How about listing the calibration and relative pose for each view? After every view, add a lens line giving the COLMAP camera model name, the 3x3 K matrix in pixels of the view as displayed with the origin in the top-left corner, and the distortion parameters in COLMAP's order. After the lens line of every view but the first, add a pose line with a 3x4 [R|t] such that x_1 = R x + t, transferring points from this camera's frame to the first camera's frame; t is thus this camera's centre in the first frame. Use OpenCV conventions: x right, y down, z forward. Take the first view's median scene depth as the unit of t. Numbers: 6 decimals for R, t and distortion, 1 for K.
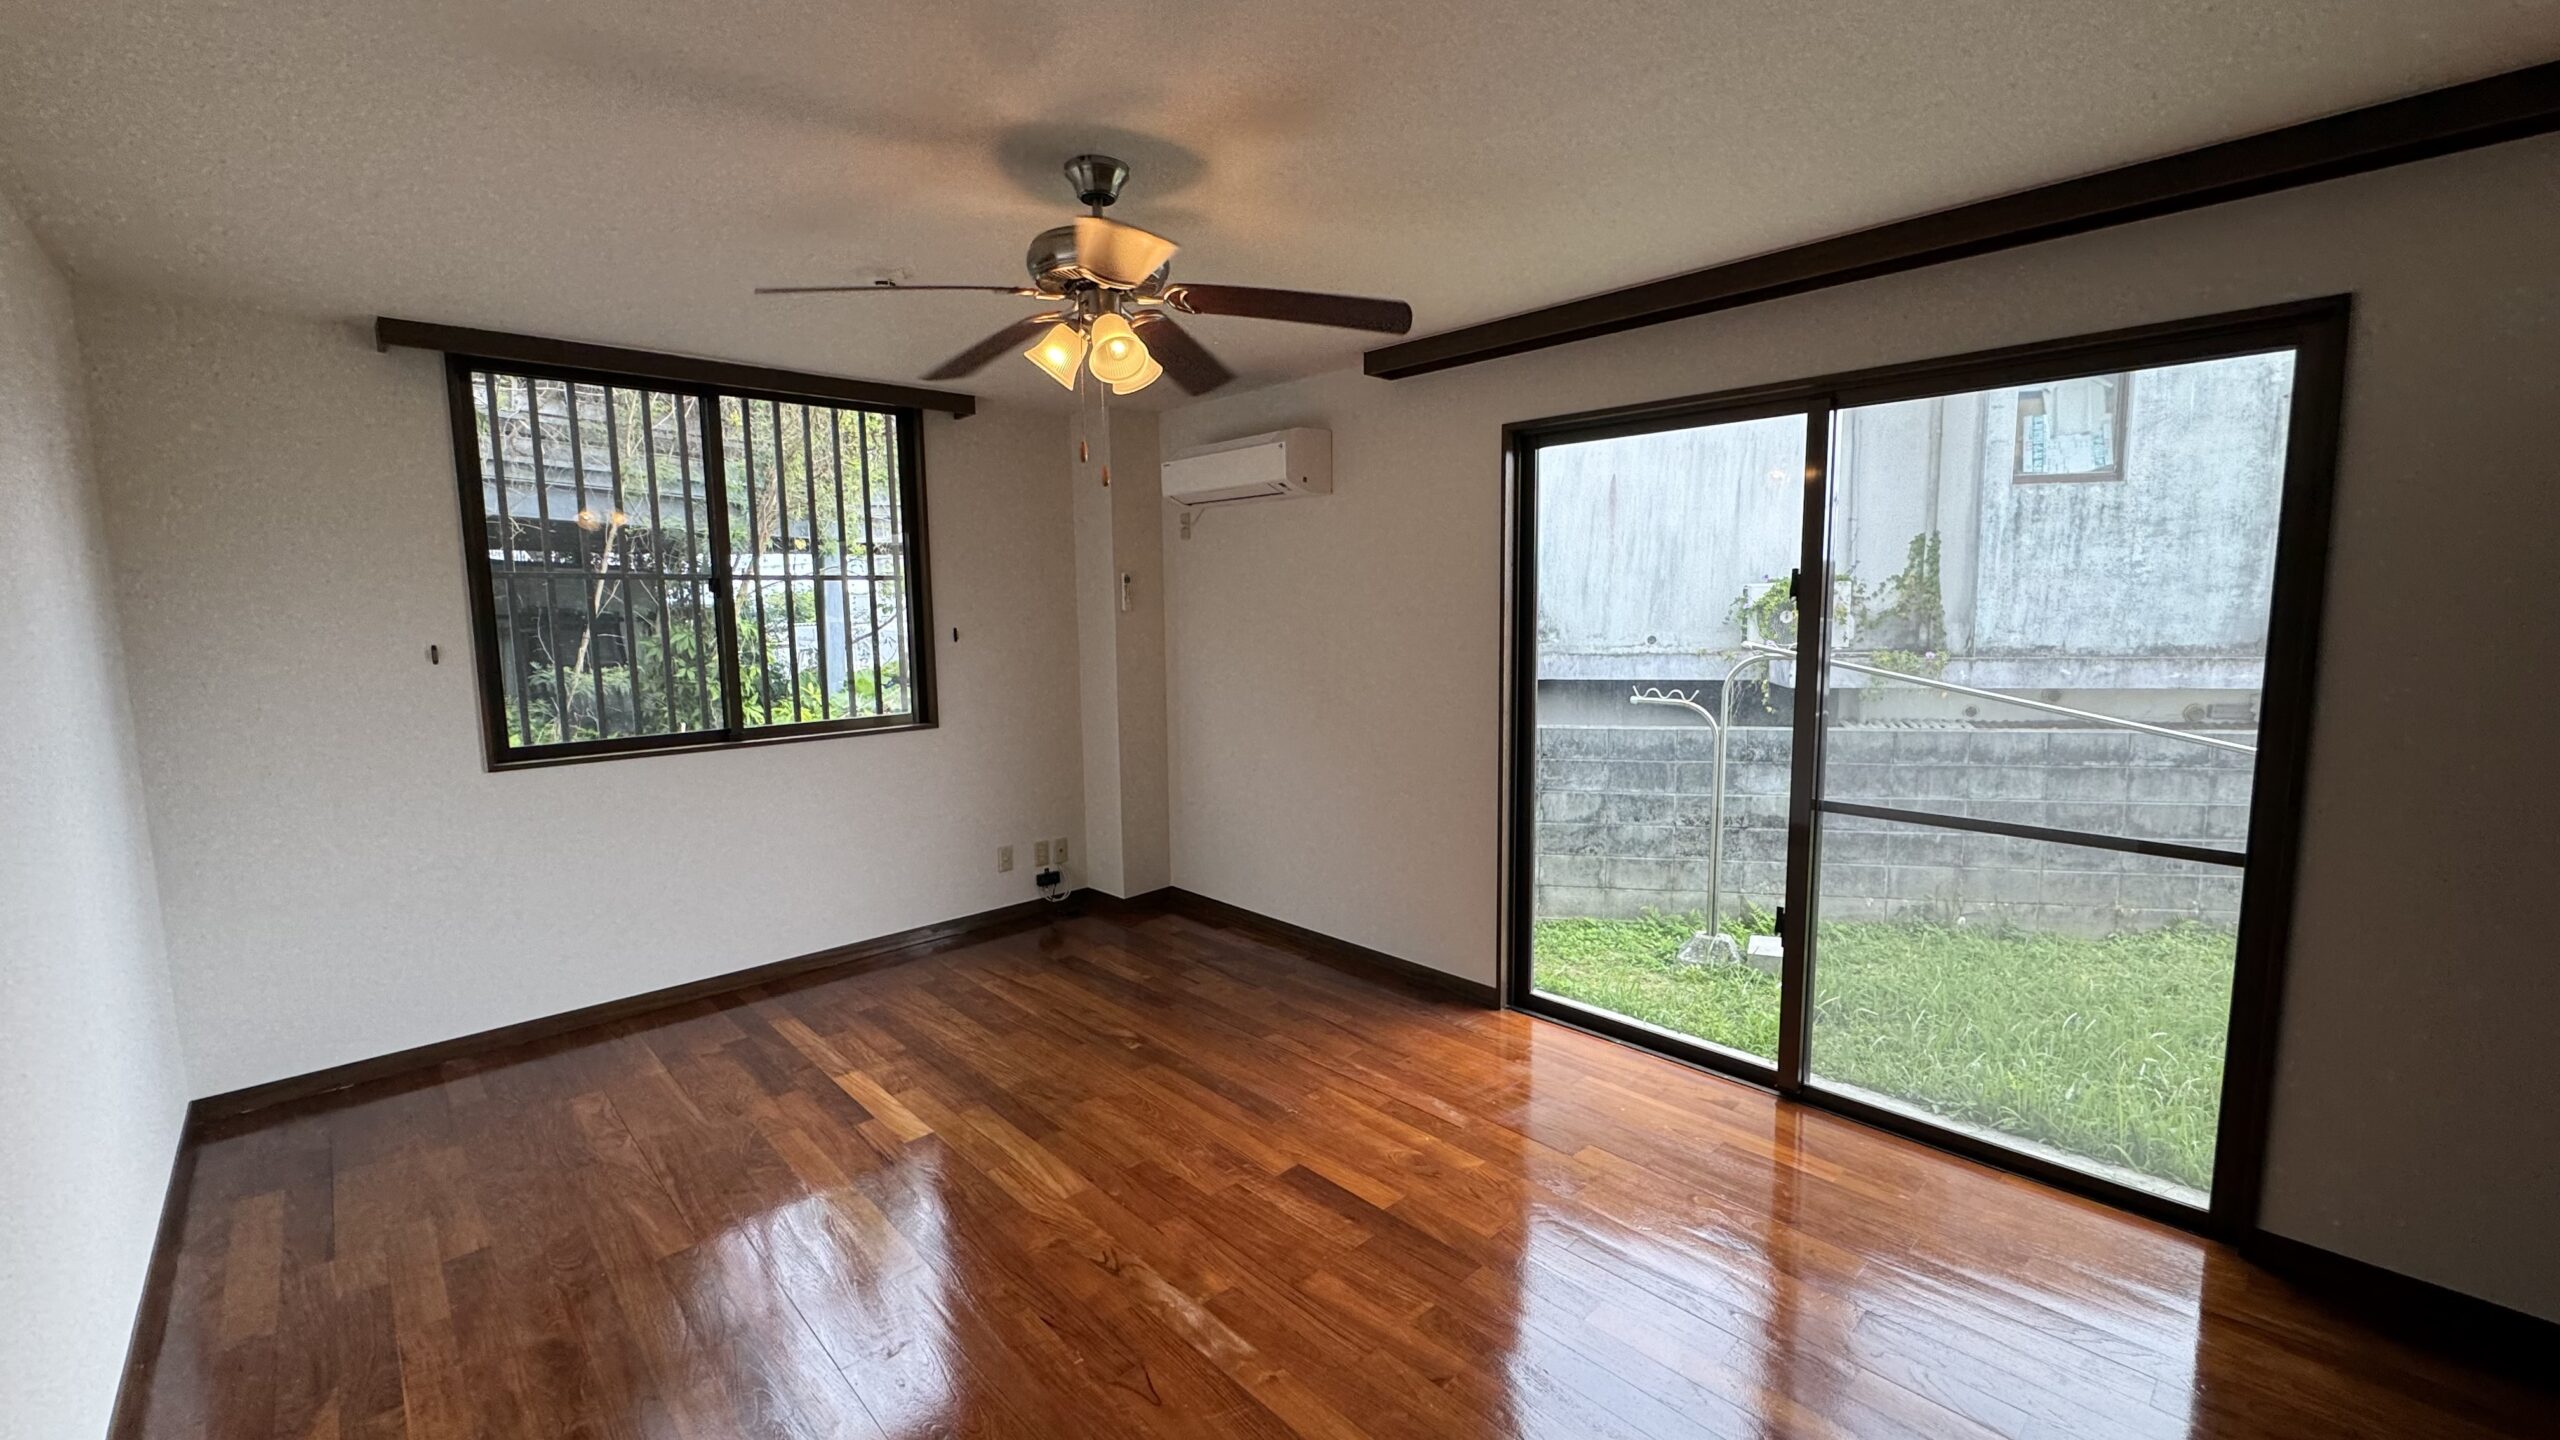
lens RADIAL K [[1018.6, 0, 1282.4], [0, 1018.6, 719.2], [0, 0, 1]] dist [-0.000537, -0.000044]
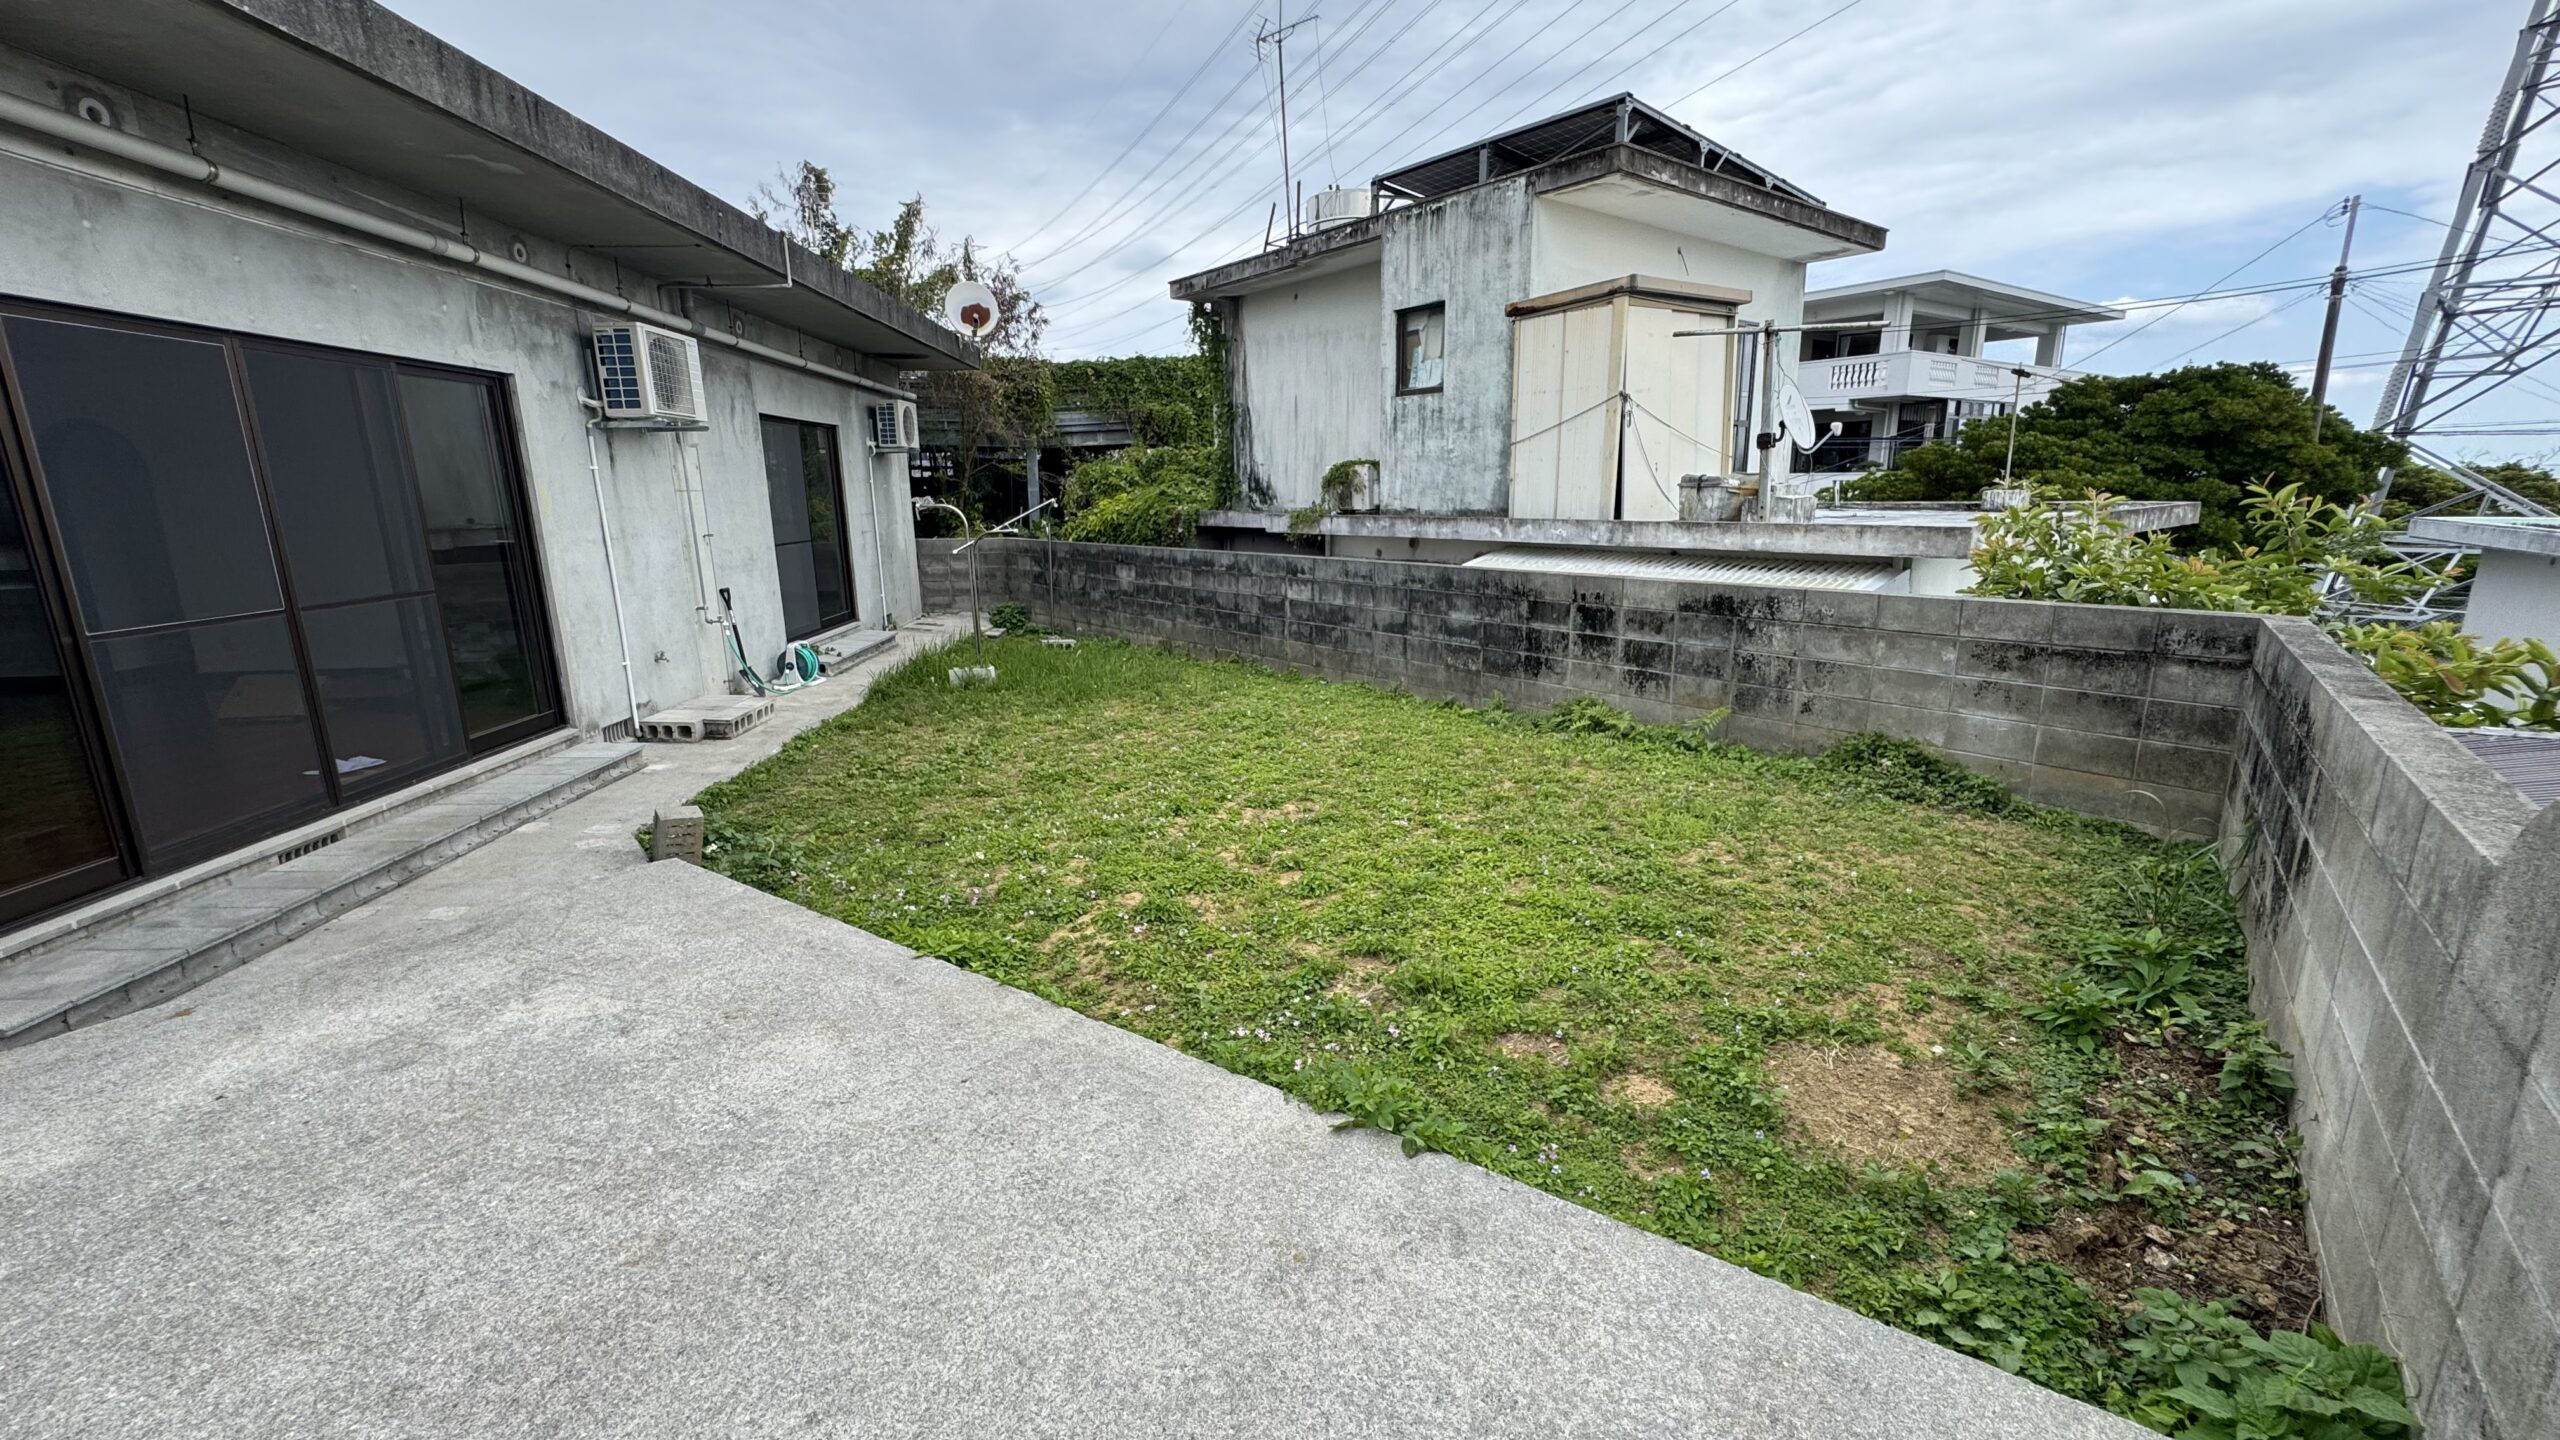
lens RADIAL K [[1018.6, 0, 1281.1], [0, 1018.6, 717.5], [0, 0, 1]] dist [-0.000537, -0.000044]
pose [[0.759662, 0.144044, -0.634164, 1.612849], [-0.065476, 0.987147, 0.145787, 0.024032], [0.647013, -0.069226, 0.759330, -0.266229]]
